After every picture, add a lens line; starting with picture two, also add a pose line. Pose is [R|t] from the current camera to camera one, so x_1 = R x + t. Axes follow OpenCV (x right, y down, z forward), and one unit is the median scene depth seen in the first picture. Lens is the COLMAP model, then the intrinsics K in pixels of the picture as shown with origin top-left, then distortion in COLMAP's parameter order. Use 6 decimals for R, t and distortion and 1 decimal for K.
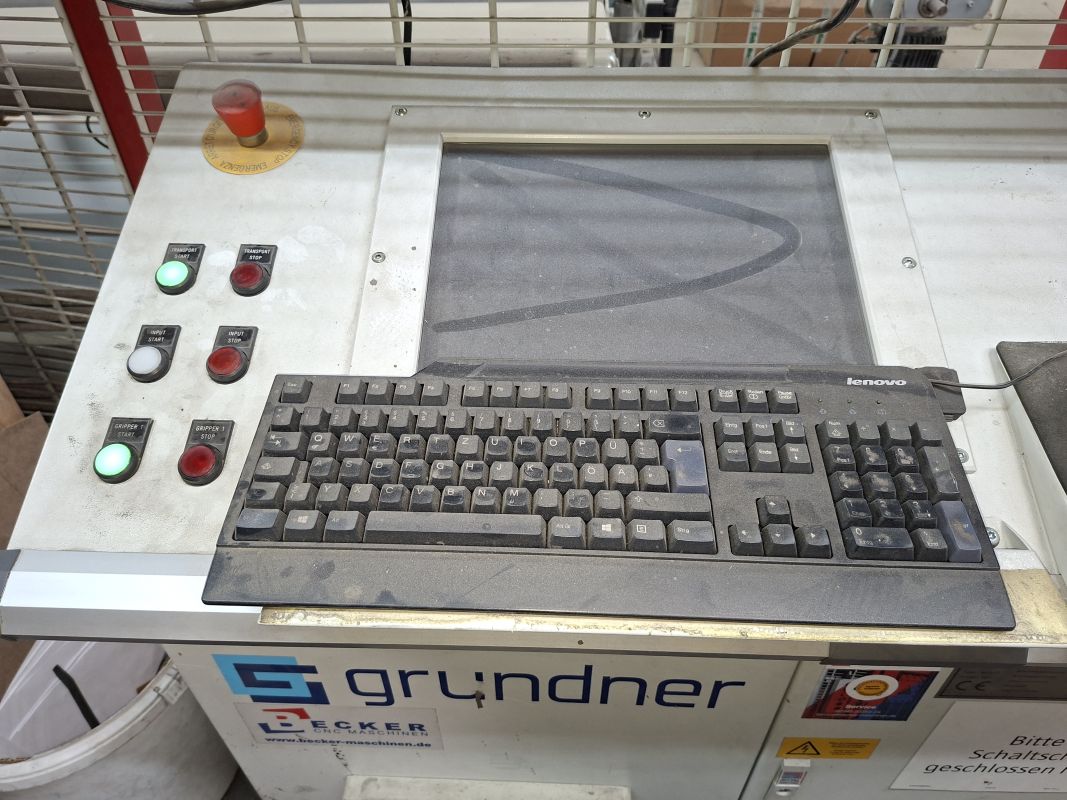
lens RADIAL K [[740.3, 0, 534.0], [0, 740.3, 392.8], [0, 0, 1]] dist [0.110384, -0.129952]
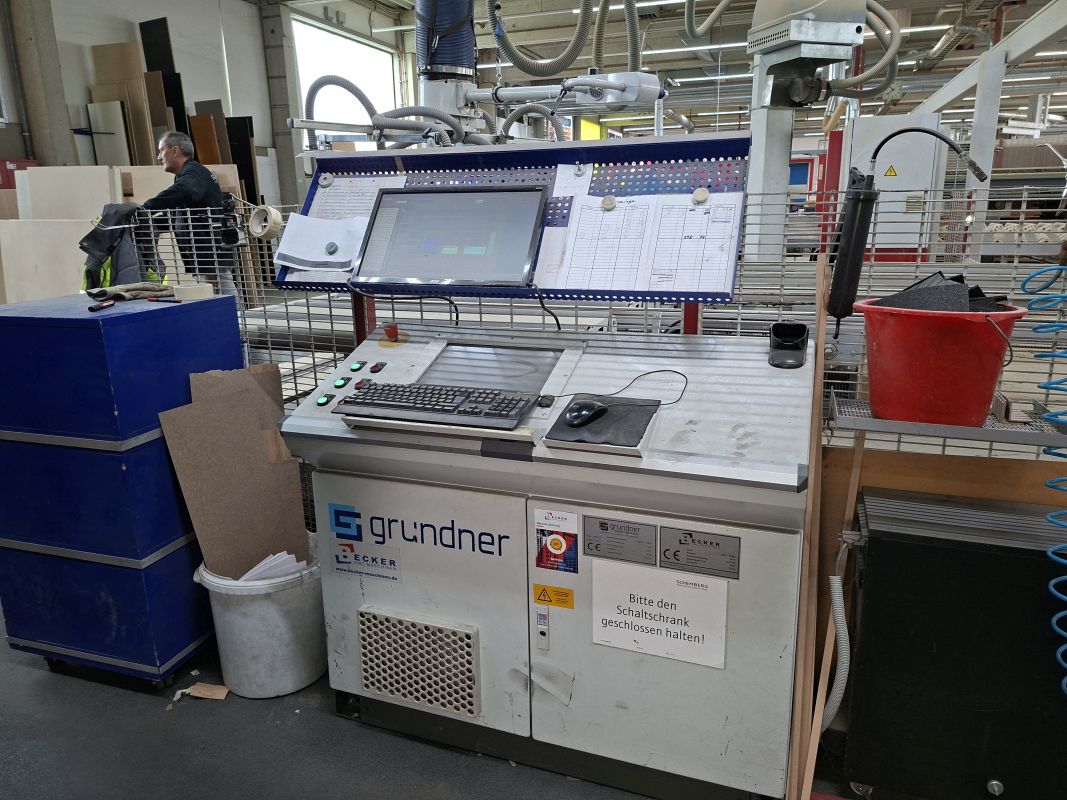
lens RADIAL K [[740.3, 0, 534.0], [0, 740.3, 392.8], [0, 0, 1]] dist [0.110384, -0.129952]
pose [[0.949238, 0.071346, -0.306362, 1.065109], [-0.204547, 0.879910, -0.428857, 0.991468], [0.238974, 0.469753, 0.849837, -1.289577]]
